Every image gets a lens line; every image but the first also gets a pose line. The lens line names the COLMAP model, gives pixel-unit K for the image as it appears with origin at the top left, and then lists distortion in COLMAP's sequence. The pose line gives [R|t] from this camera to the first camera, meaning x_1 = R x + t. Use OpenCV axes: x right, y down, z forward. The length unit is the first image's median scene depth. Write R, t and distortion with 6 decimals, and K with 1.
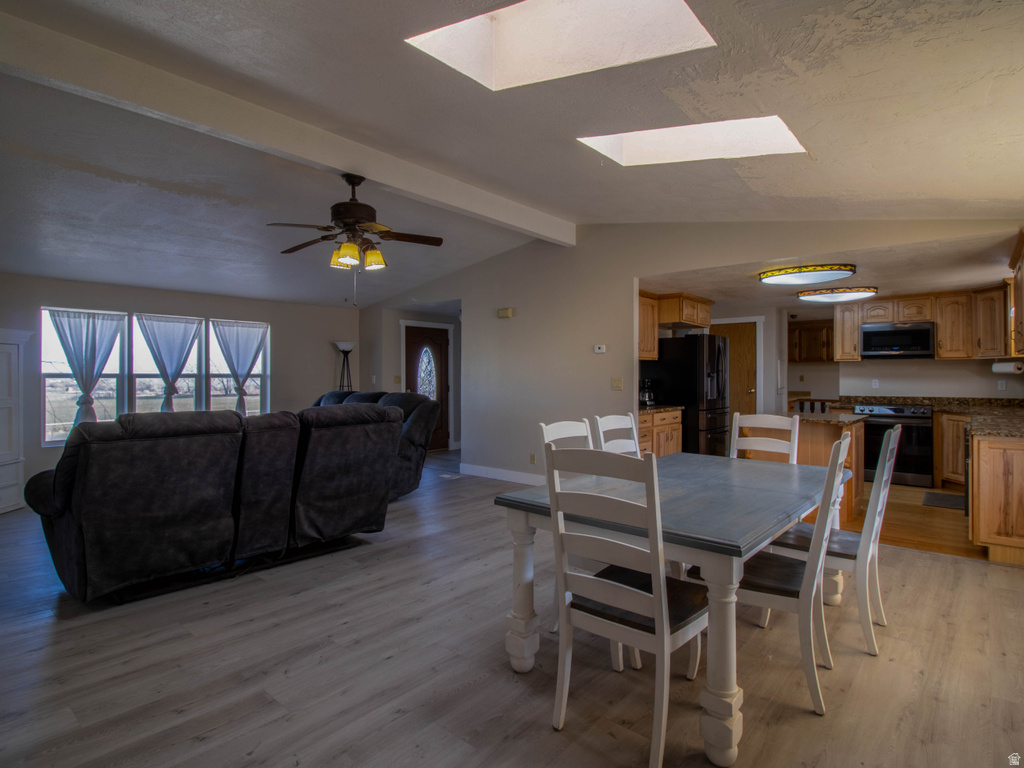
lens RADIAL K [[530.1, 0, 536.3], [0, 530.1, 373.9], [0, 0, 1]] dist [0.001168, -0.013442]
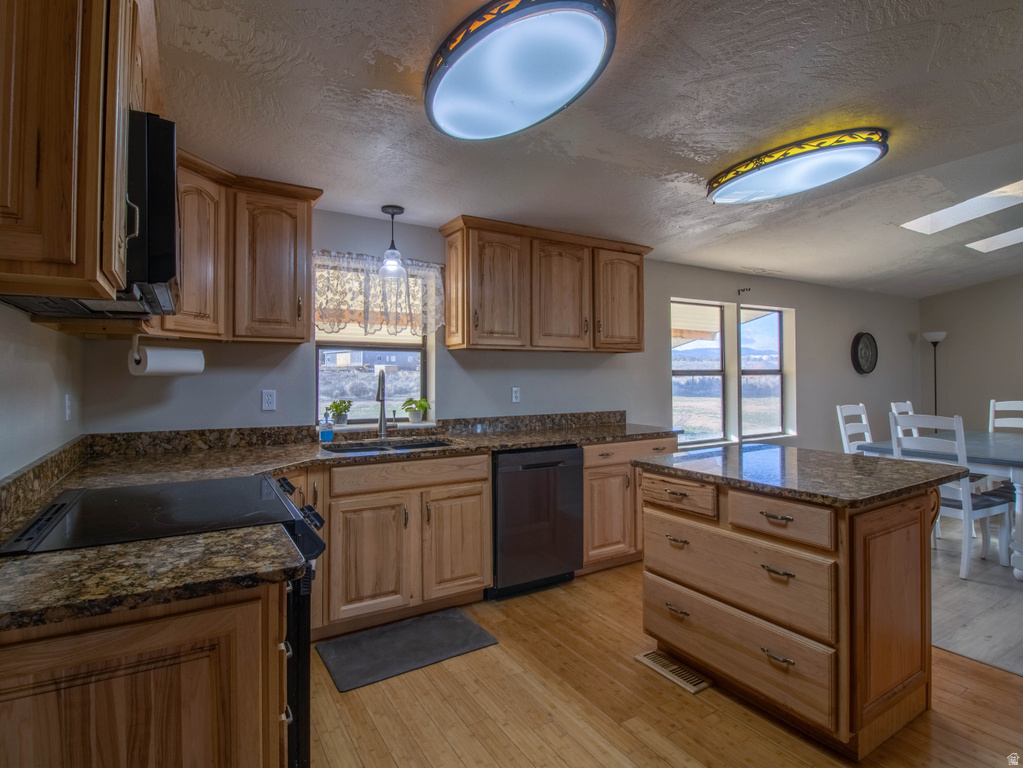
lens RADIAL K [[535.4, 0, 510.1], [0, 535.4, 372.9], [0, 0, 1]] dist [-0.002465, -0.001231]
pose [[-0.944079, 0.007721, 0.329629, 0.465741], [0.004611, 0.999937, -0.010217, 0.003098], [-0.329687, -0.008126, -0.944055, 1.225770]]
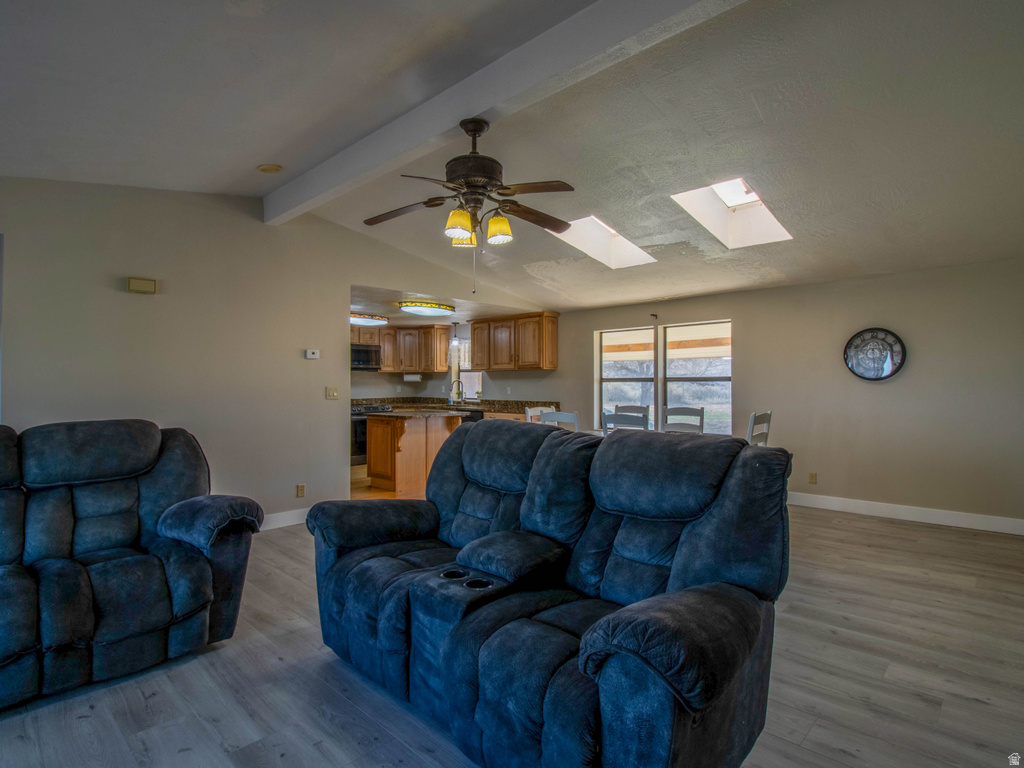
lens RADIAL K [[536.0, 0, 510.6], [0, 536.0, 372.9], [0, 0, 1]] dist [-0.002465, -0.001231]
pose [[0.078141, 0.016613, 0.996804, -0.664042], [0.000346, 0.999861, -0.016691, 0.000019], [-0.996942, 0.001649, 0.078124, 0.535561]]
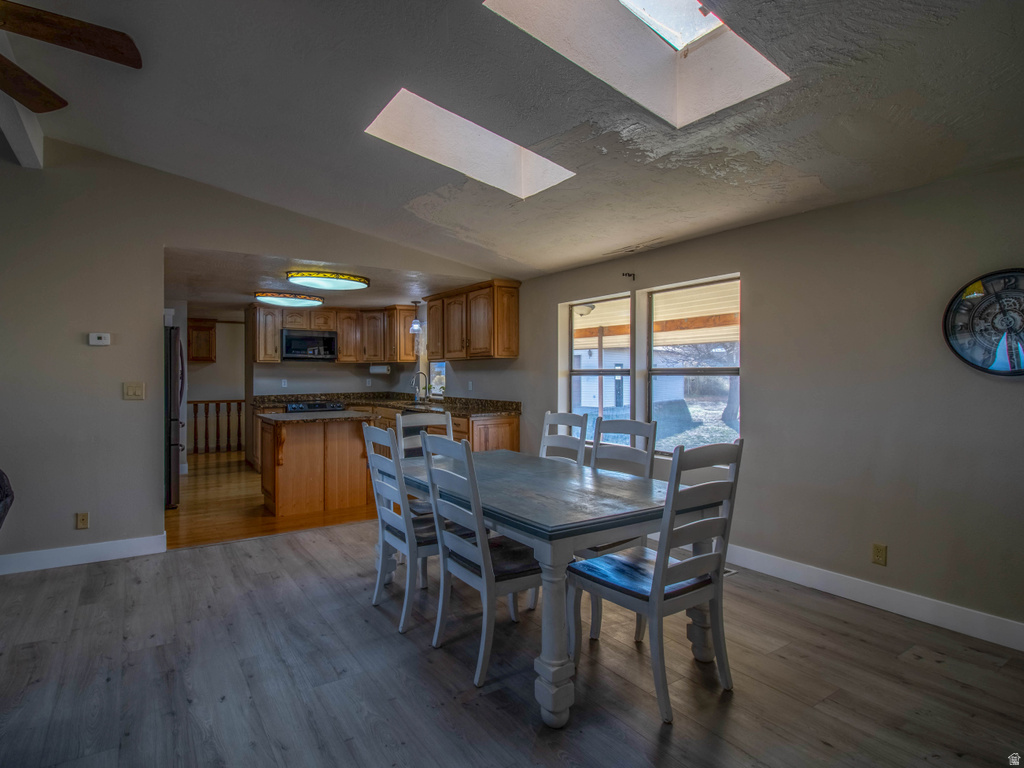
lens RADIAL K [[541.6, 0, 471.4], [0, 541.6, 376.4], [0, 0, 1]] dist [-0.000661, -0.001530]
pose [[0.320539, -0.007203, 0.947208, -0.330040], [0.000344, 0.999972, 0.007488, -0.004379], [-0.947235, -0.002075, 0.320533, 0.305867]]
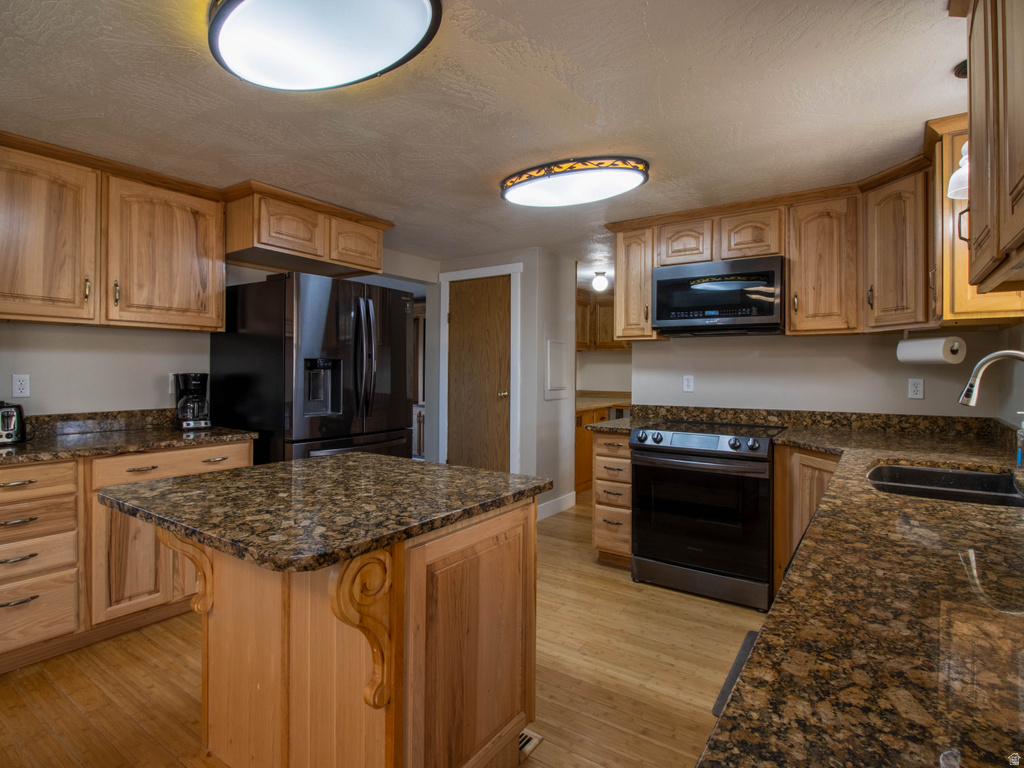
lens RADIAL K [[536.0, 0, 510.6], [0, 536.0, 372.9], [0, 0, 1]] dist [-0.002465, -0.001231]
pose [[0.996347, 0.004654, 0.085270, 0.464599], [-0.005490, 0.999939, 0.009572, 0.004731], [-0.085221, -0.010005, 0.996312, 0.534105]]
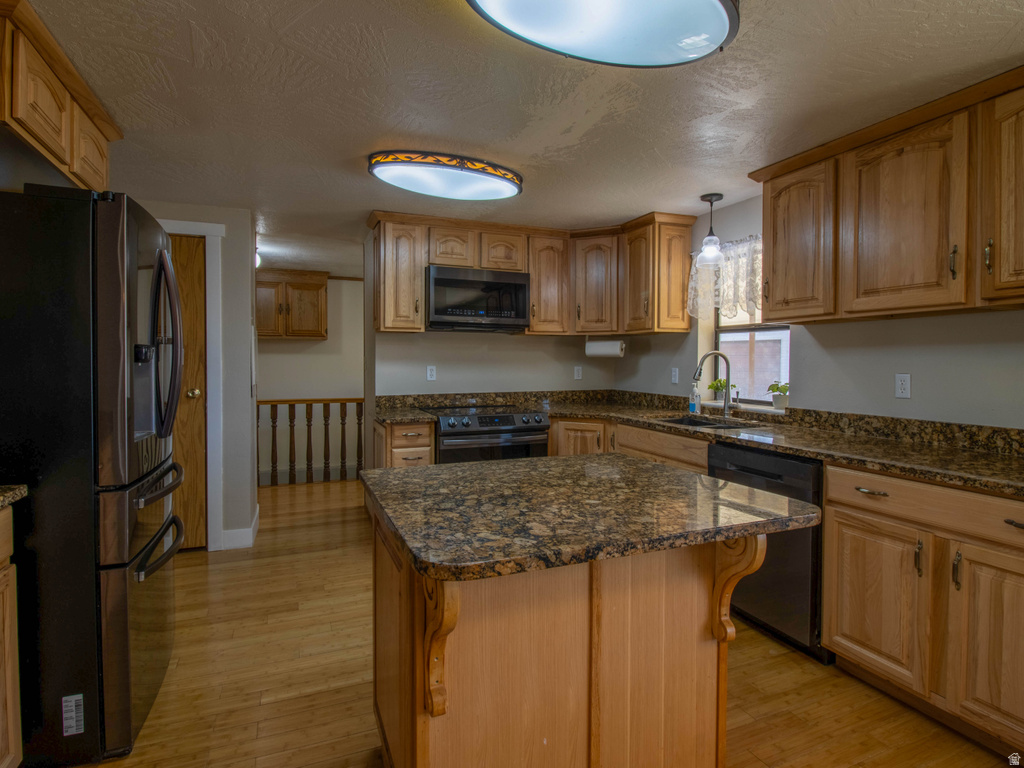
lens RADIAL K [[543.9, 0, 515.8], [0, 543.9, 375.2], [0, 0, 1]] dist [0.000487, -0.000267]
pose [[0.470035, -0.021560, 0.882384, 0.172098], [-0.005236, 0.999616, 0.027213, 0.004764], [-0.882632, -0.017411, 0.469742, 0.707724]]
